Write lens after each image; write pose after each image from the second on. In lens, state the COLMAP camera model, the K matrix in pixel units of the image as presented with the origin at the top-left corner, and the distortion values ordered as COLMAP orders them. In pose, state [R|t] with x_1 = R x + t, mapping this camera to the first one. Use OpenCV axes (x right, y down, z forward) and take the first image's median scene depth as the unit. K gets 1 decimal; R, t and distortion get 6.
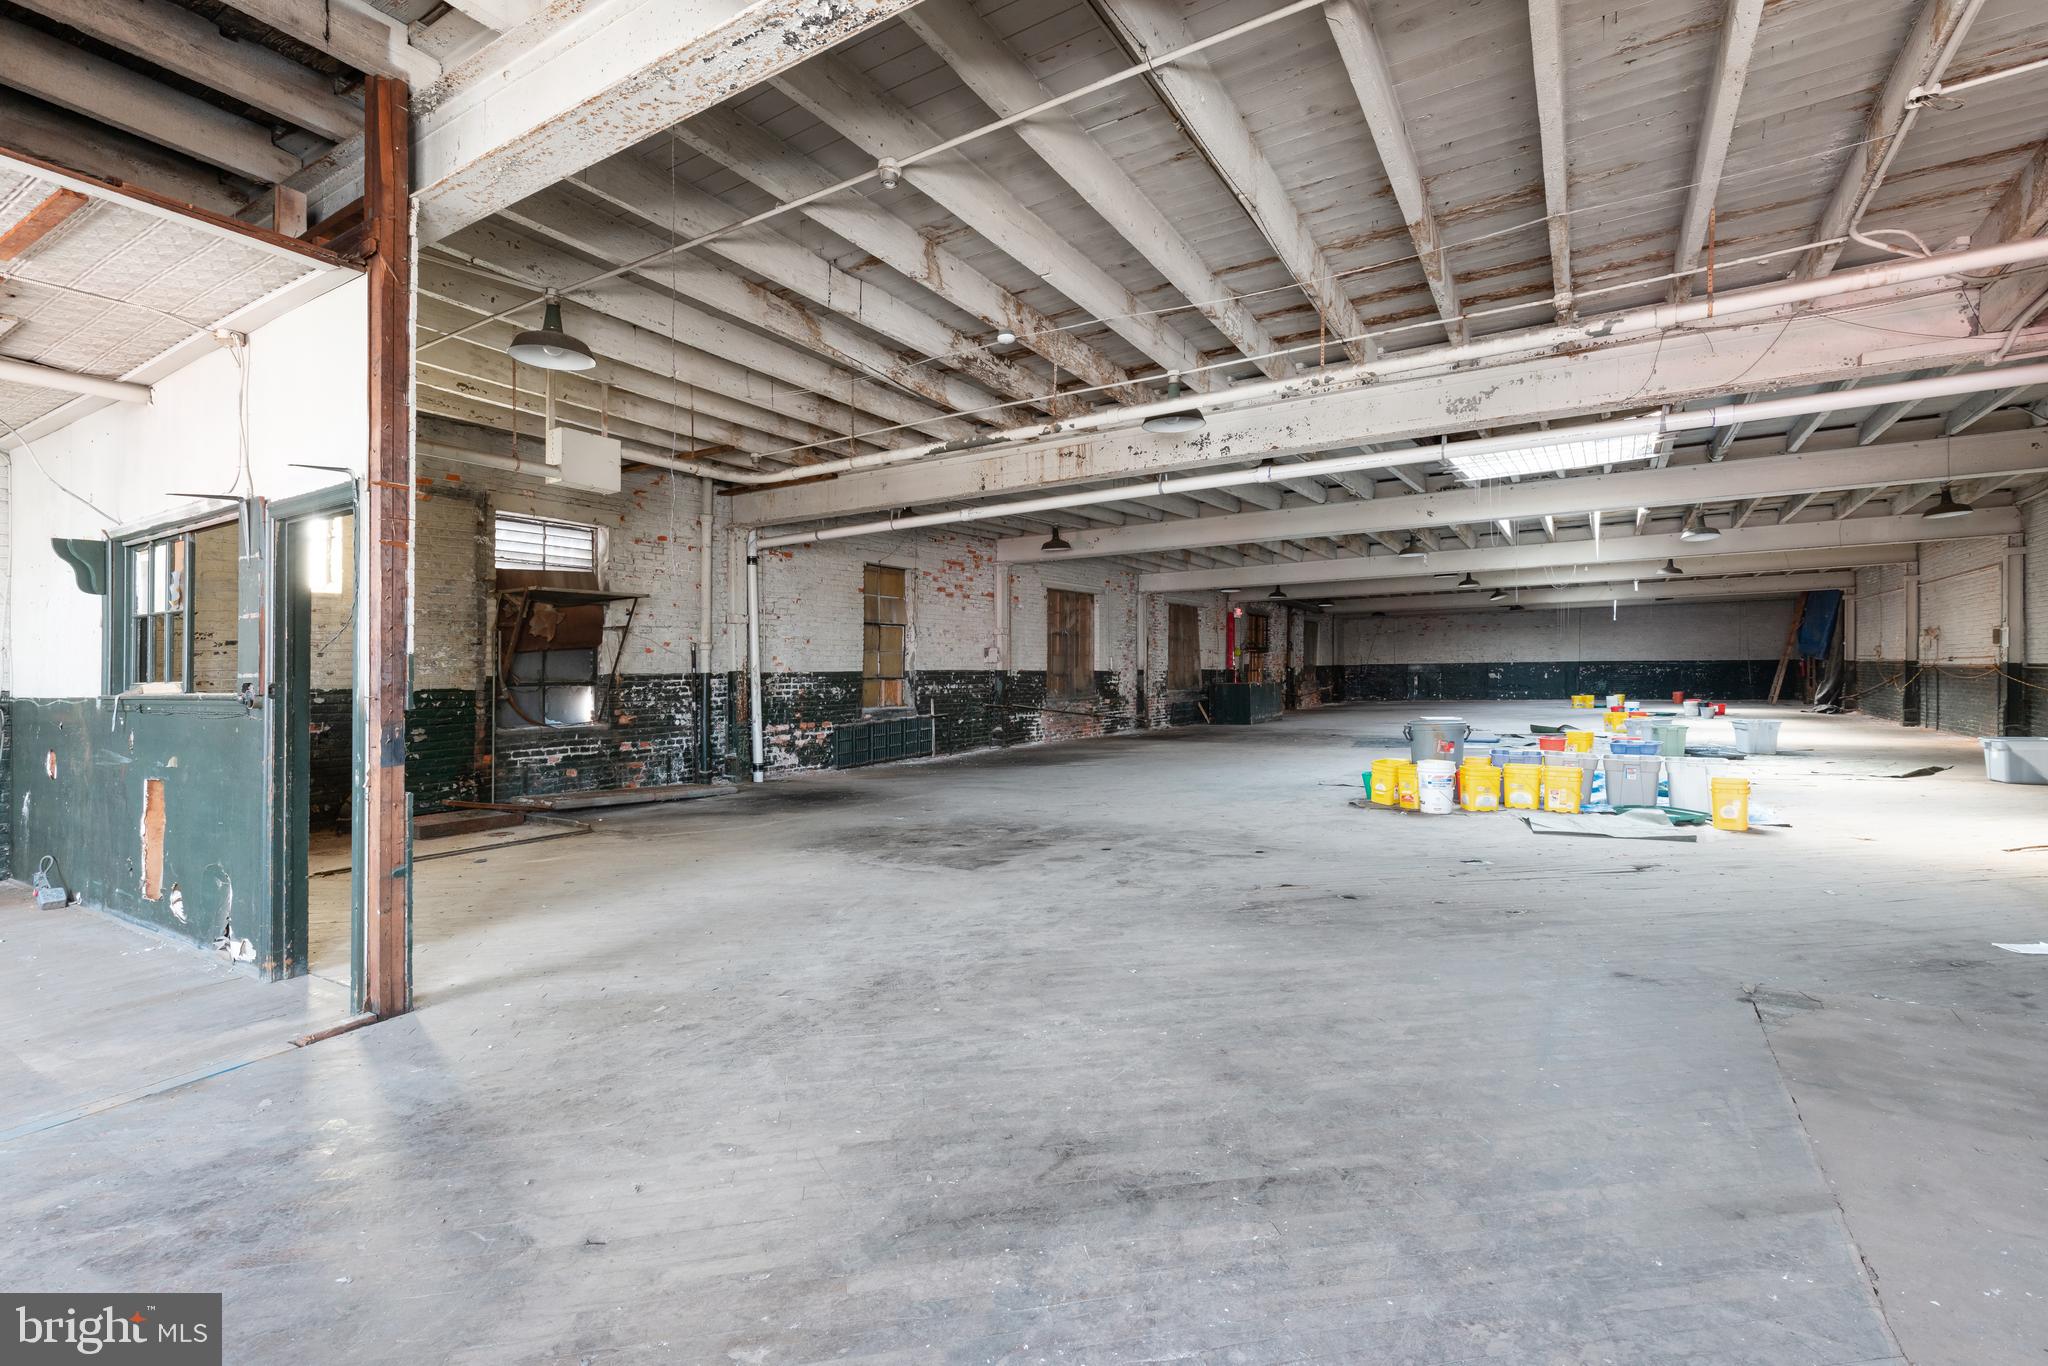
lens RADIAL K [[954.3, 0, 1025.3], [0, 954.3, 621.6], [0, 0, 1]] dist [0.006475, 0.000102]
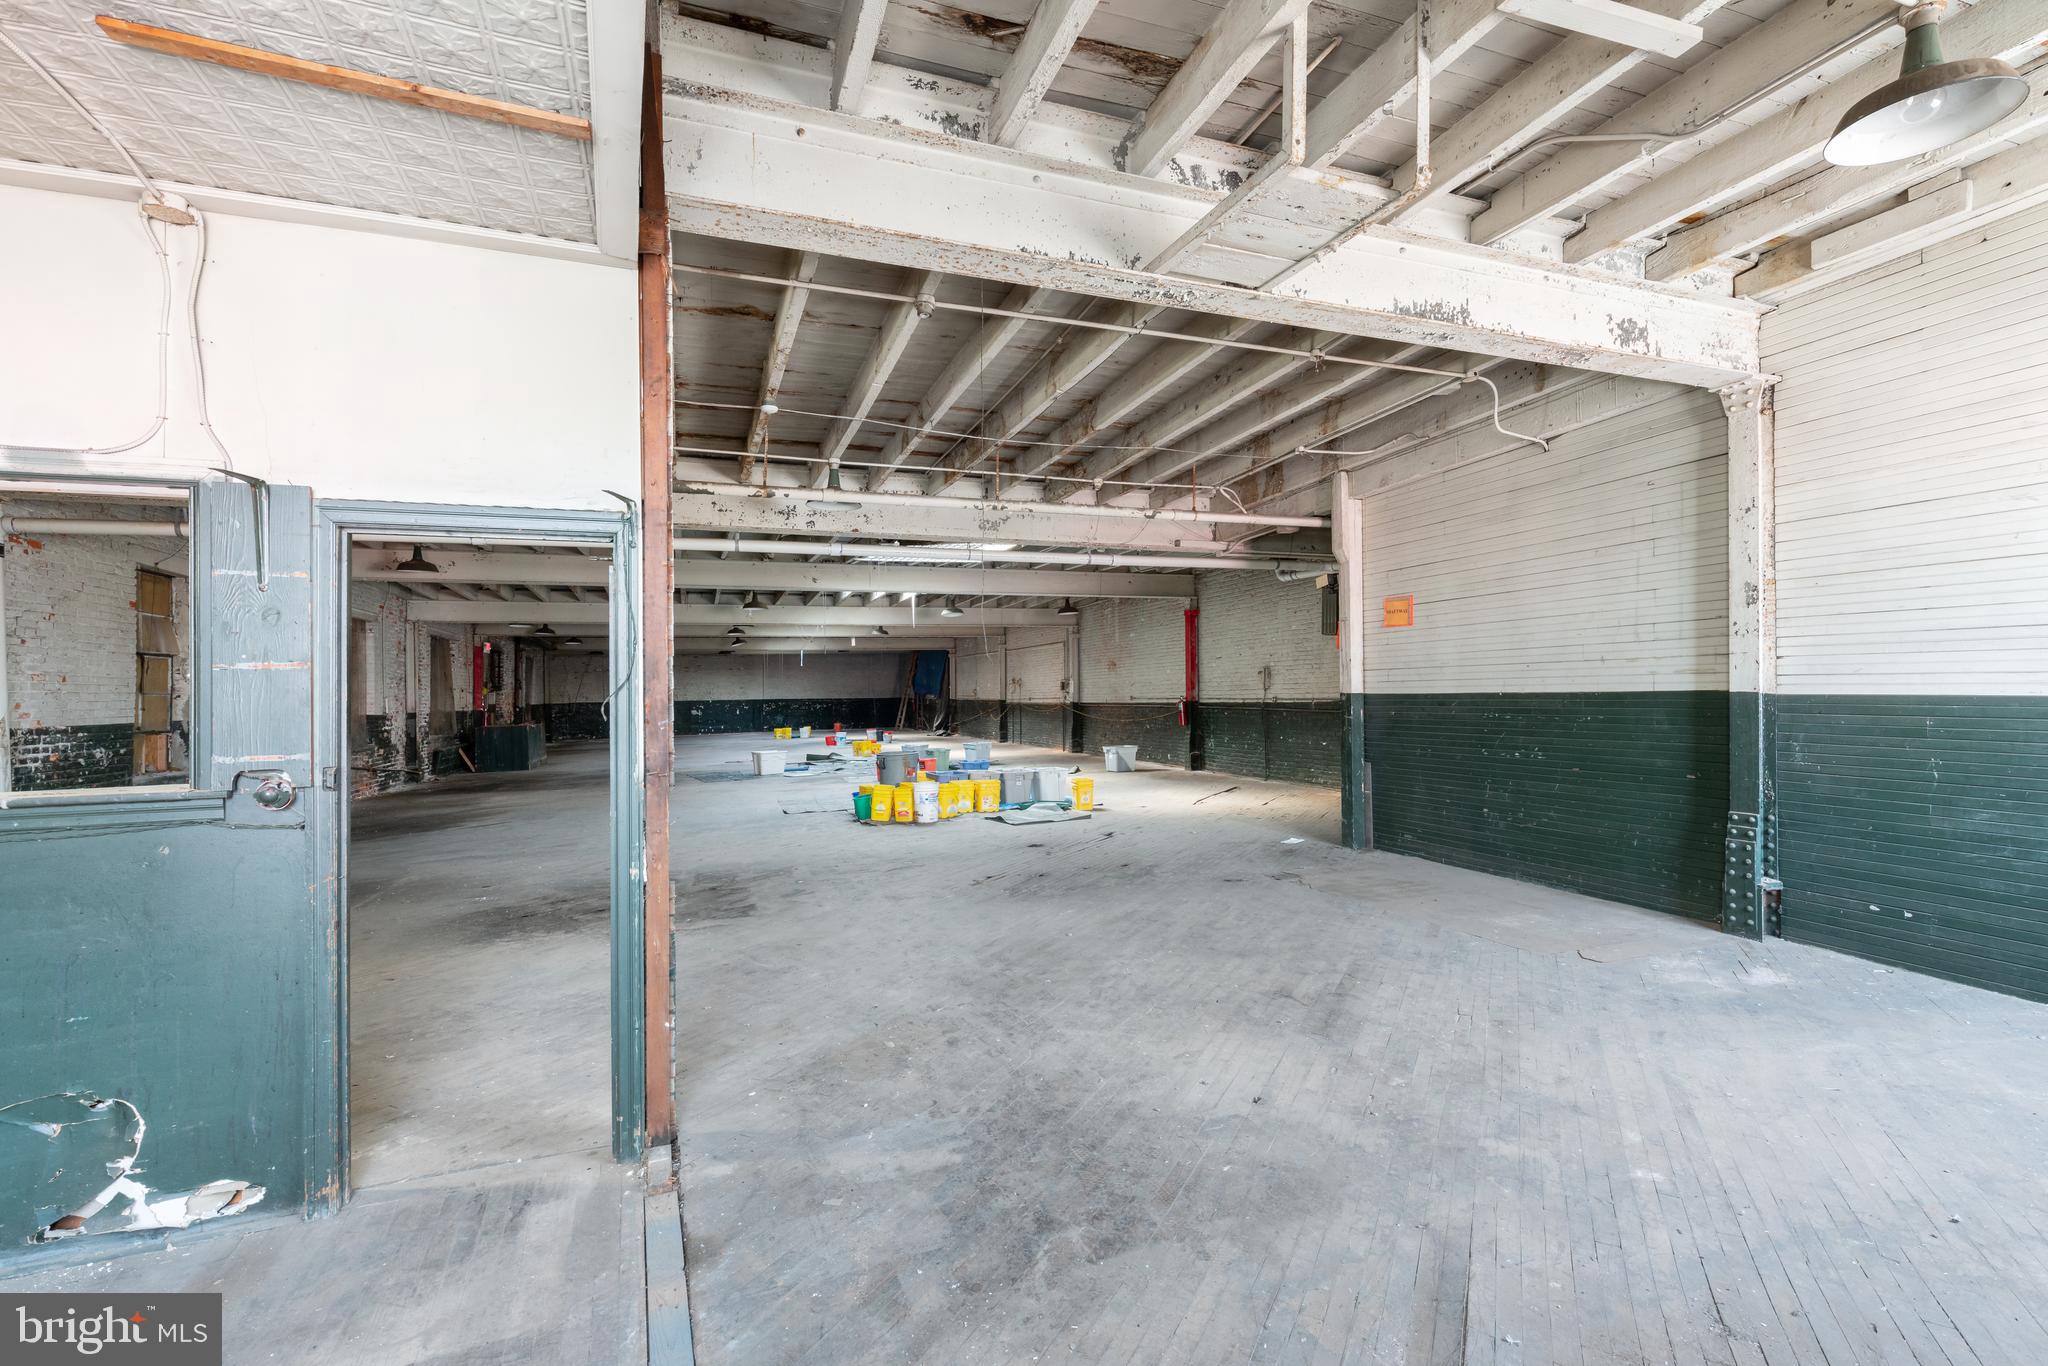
lens RADIAL K [[937.5, 0, 1059.5], [0, 937.5, 620.7], [0, 0, 1]] dist [0.009098, -0.000102]
pose [[0.580469, 0.066128, 0.811593, -0.312974], [-0.035190, 0.997803, -0.056131, -0.006091], [-0.813522, 0.004022, 0.581521, 0.058991]]
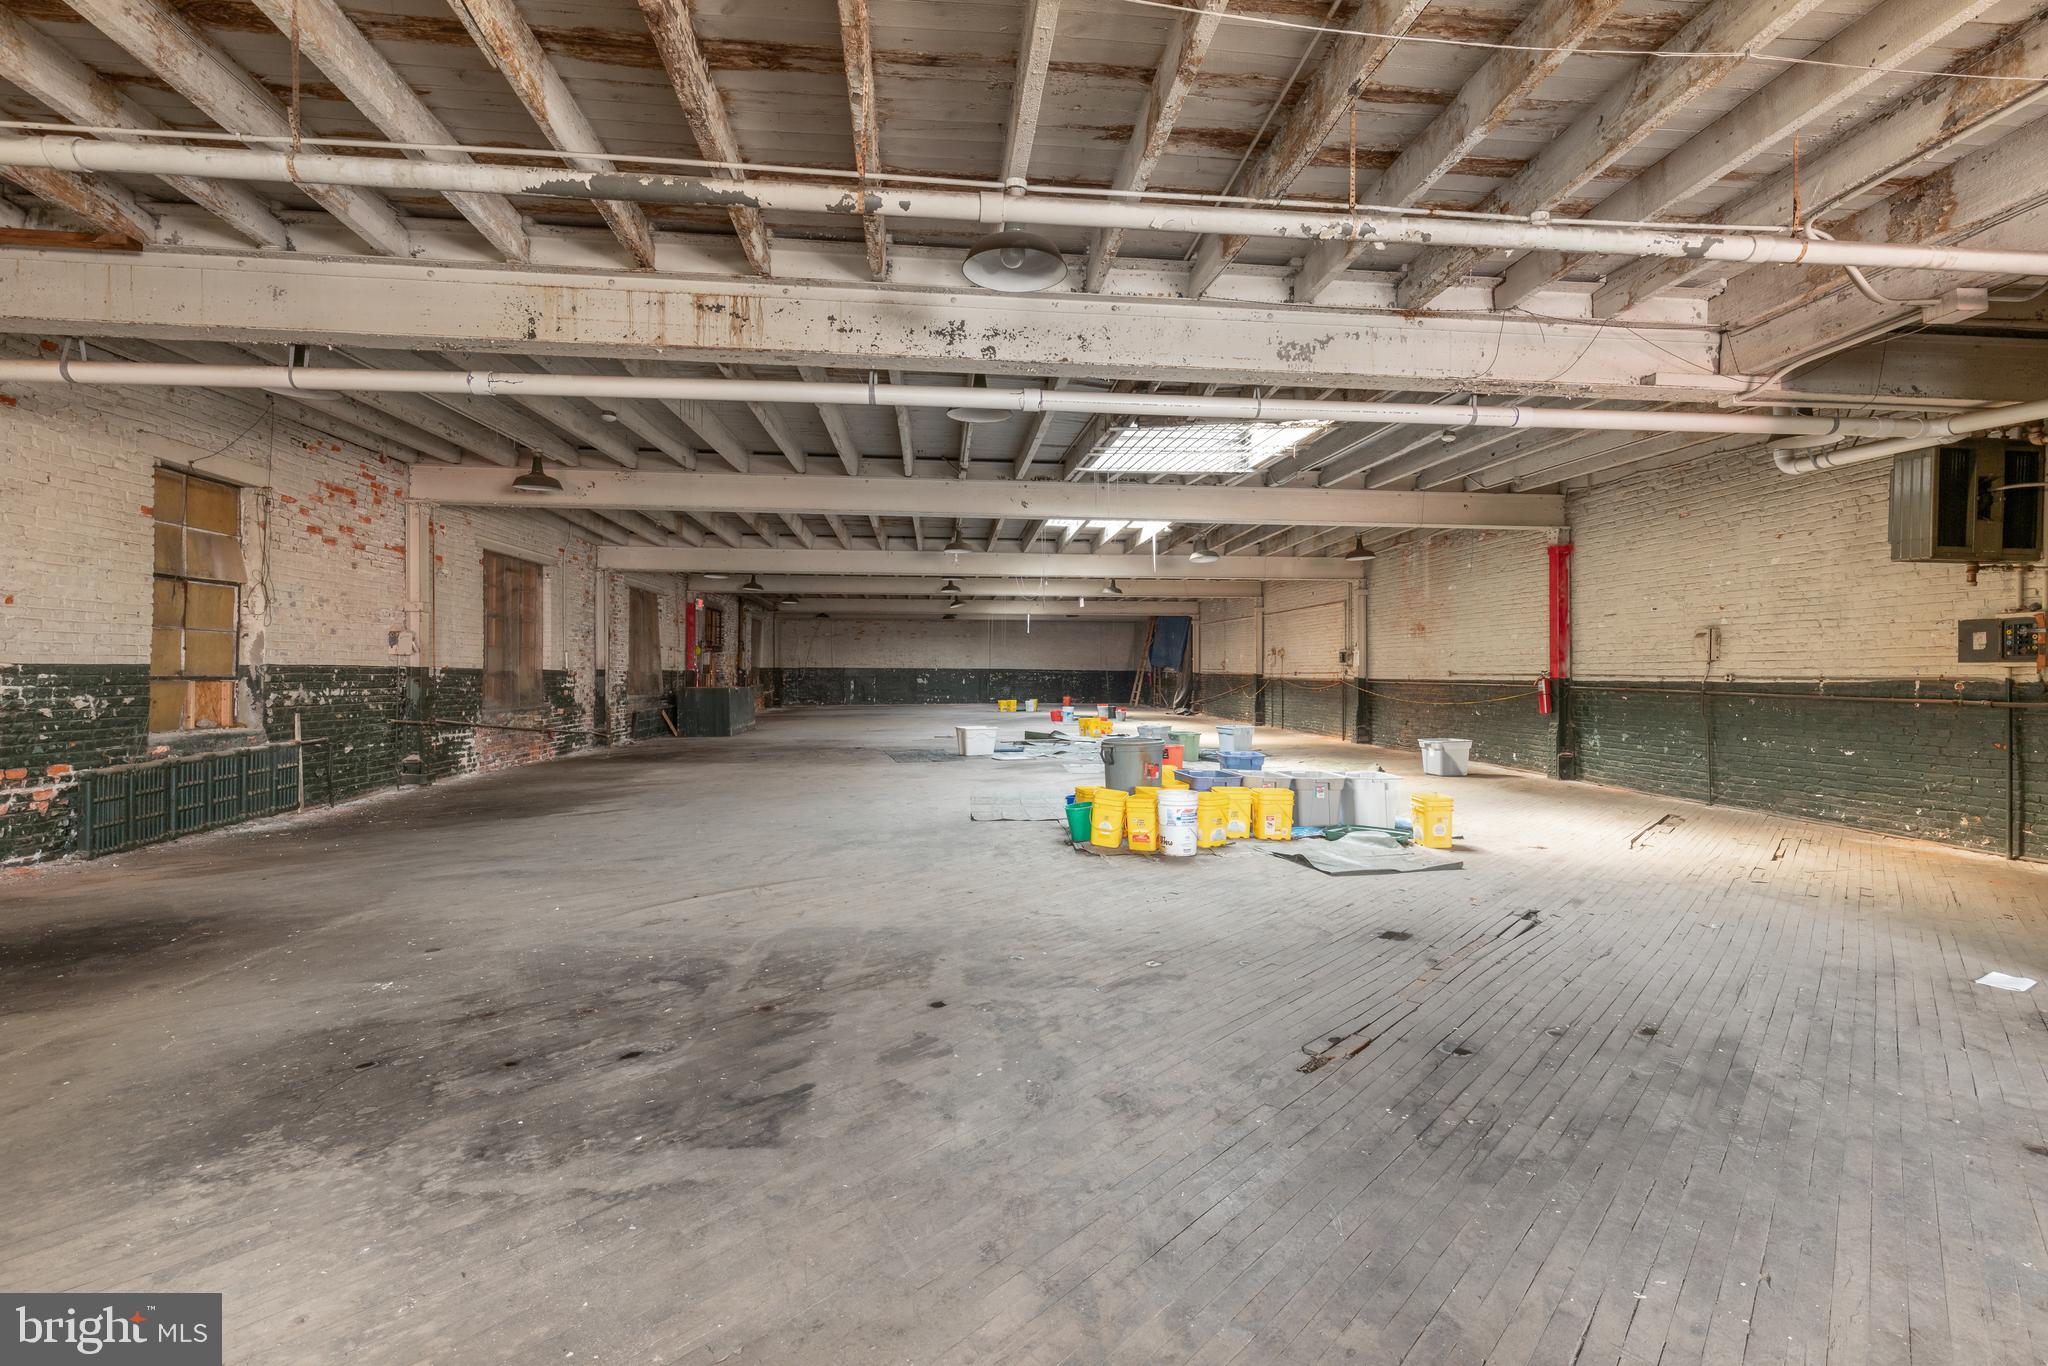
lens RADIAL K [[930.9, 0, 1028.6], [0, 930.9, 662.1], [0, 0, 1]] dist [0.004192, 0.000128]
pose [[0.783601, 0.024460, 0.620782, -0.101751], [-0.049850, 0.998478, 0.023583, 0.013254], [-0.619261, -0.049426, 0.783628, 0.271783]]
